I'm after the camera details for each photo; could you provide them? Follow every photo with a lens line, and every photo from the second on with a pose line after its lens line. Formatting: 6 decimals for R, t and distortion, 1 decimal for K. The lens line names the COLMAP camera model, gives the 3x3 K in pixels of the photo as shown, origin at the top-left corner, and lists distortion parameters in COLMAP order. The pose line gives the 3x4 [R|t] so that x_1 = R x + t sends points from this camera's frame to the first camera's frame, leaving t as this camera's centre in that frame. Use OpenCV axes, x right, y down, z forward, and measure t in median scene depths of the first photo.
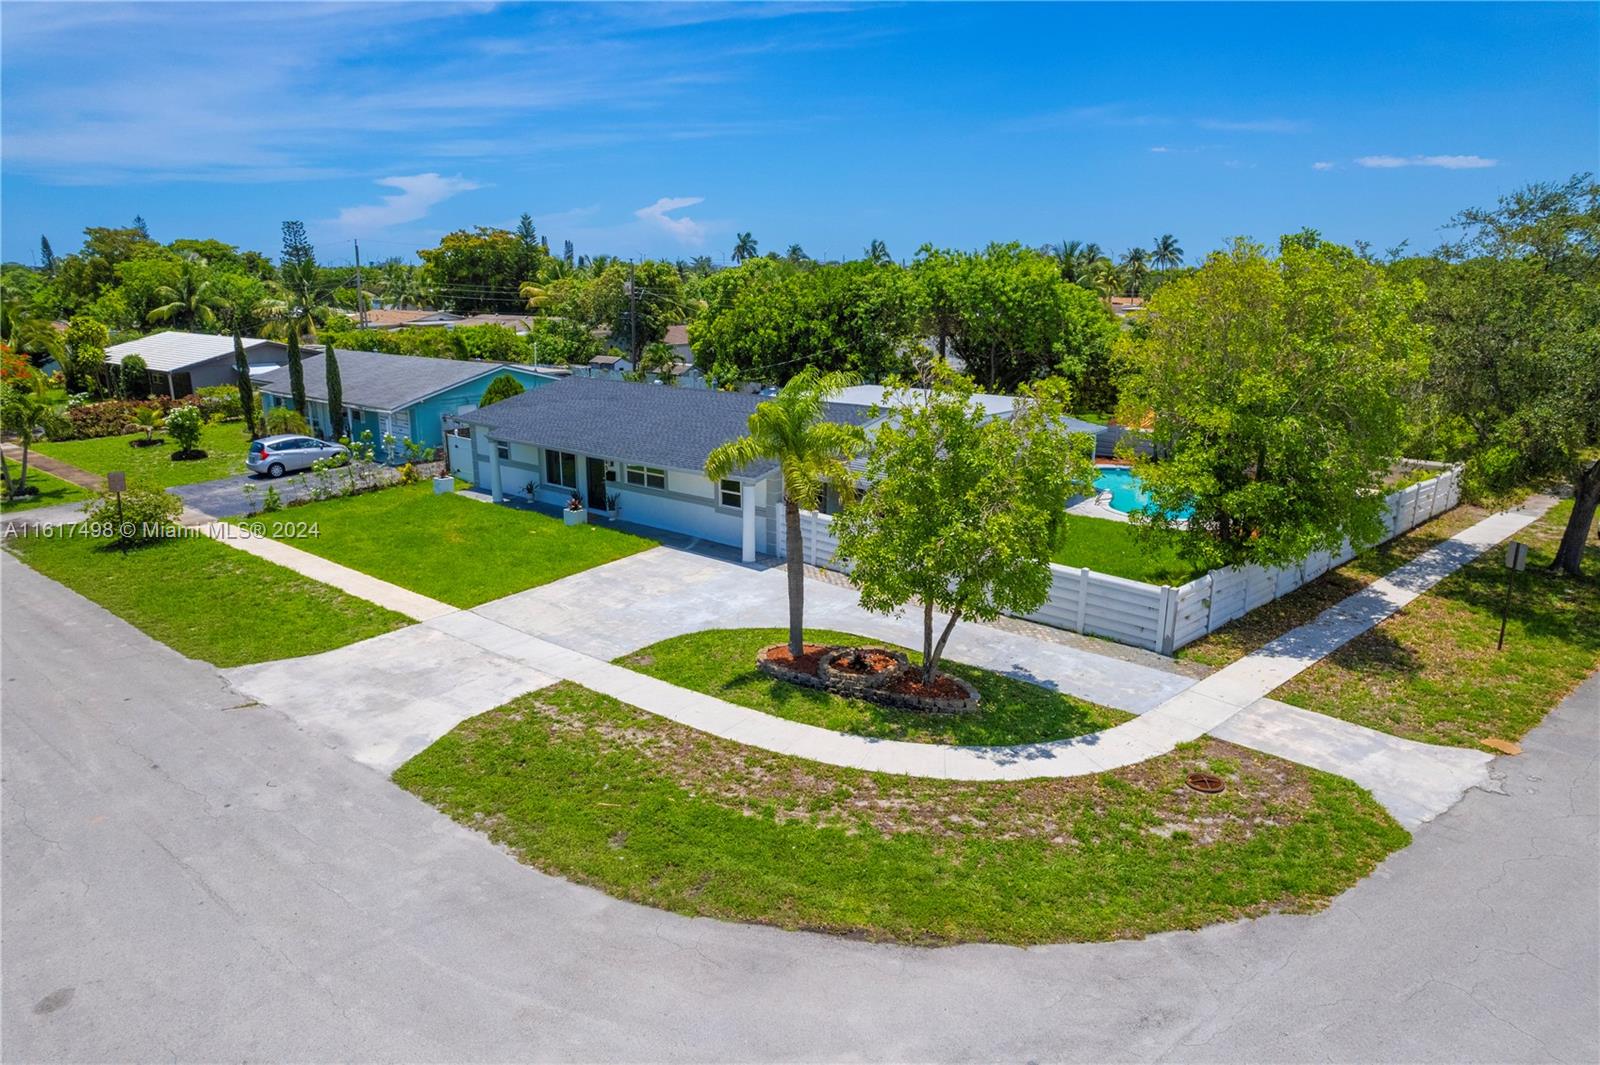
lens RADIAL K [[1021.9, 0, 809.9], [0, 1021.9, 529.6], [0, 0, 1]] dist [-0.090179, 0.078191]
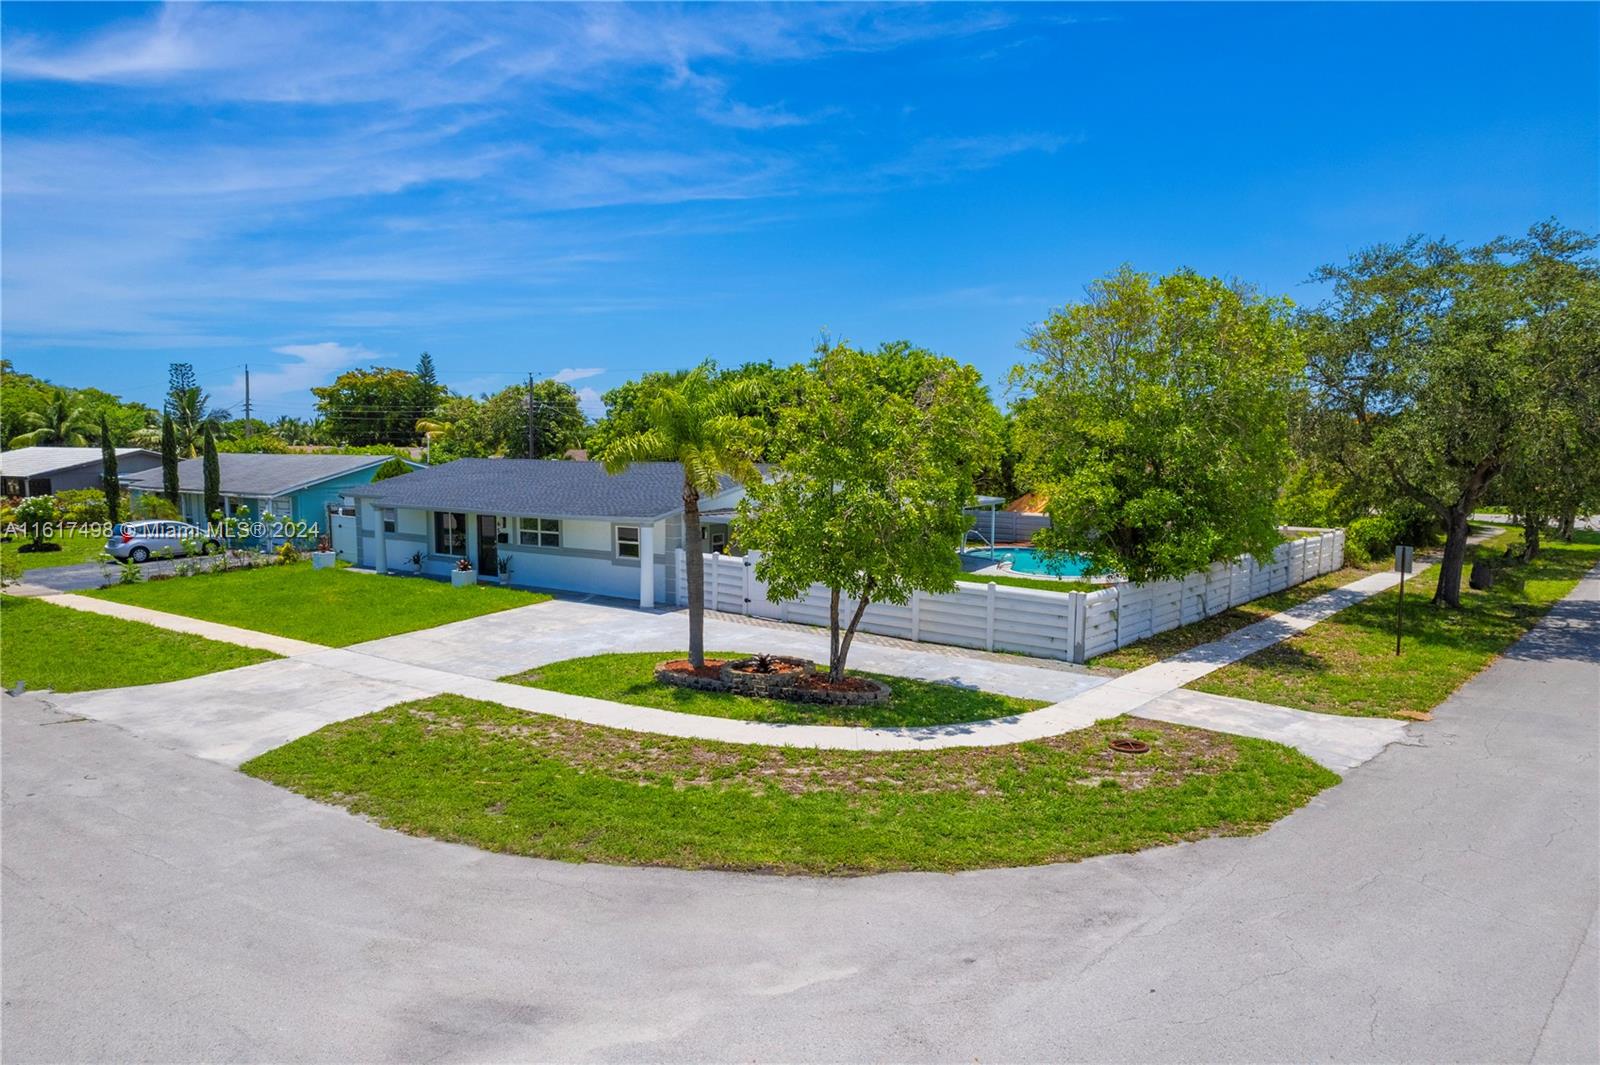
lens RADIAL K [[1021.9, 0, 809.9], [0, 1021.9, 529.6], [0, 0, 1]] dist [-0.090179, 0.078191]
pose [[0.995245, -0.008283, 0.097054, 0.000725], [0.023763, 0.986921, -0.159444, 0.162833], [-0.094464, 0.160992, 0.982425, 0.046574]]
